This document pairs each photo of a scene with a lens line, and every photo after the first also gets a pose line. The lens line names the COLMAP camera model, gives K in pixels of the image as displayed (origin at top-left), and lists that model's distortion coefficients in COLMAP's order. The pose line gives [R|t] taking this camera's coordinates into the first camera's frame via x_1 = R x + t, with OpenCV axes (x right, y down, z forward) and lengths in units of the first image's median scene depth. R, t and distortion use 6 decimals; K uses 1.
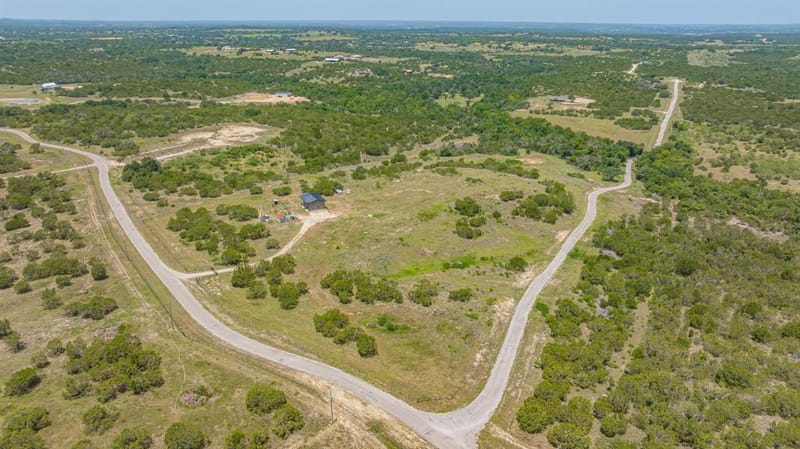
lens RADIAL K [[563.6, 0, 400.0], [0, 563.6, 224.5], [0, 0, 1]] dist [-0.040489, 0.062894]
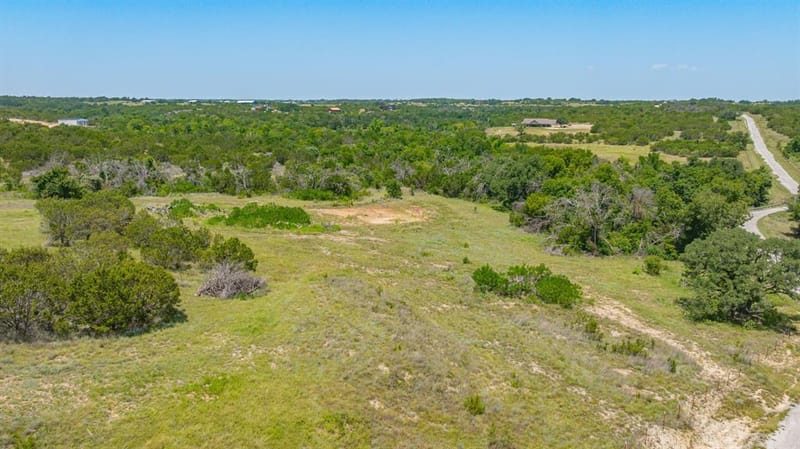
lens RADIAL K [[563.6, 0, 400.0], [0, 563.6, 224.5], [0, 0, 1]] dist [-0.040489, 0.062894]
pose [[0.999838, -0.003639, -0.017649, 0.240625], [0.001128, 0.990114, -0.140257, -0.070167], [0.017985, 0.140214, 0.989958, 0.717006]]
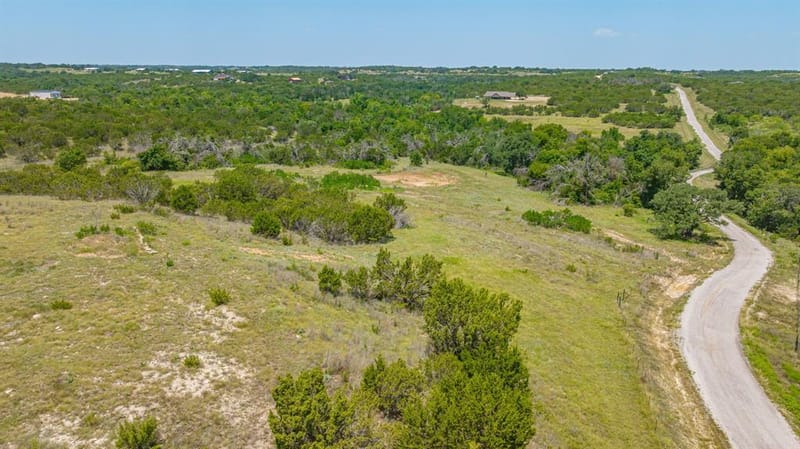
lens RADIAL K [[563.6, 0, 400.0], [0, 563.6, 224.5], [0, 0, 1]] dist [-0.040489, 0.062894]
pose [[0.996487, -0.025381, 0.079803, 0.189361], [0.031888, 0.996175, -0.081352, -0.057445], [-0.077433, 0.083611, 0.993485, 0.643297]]
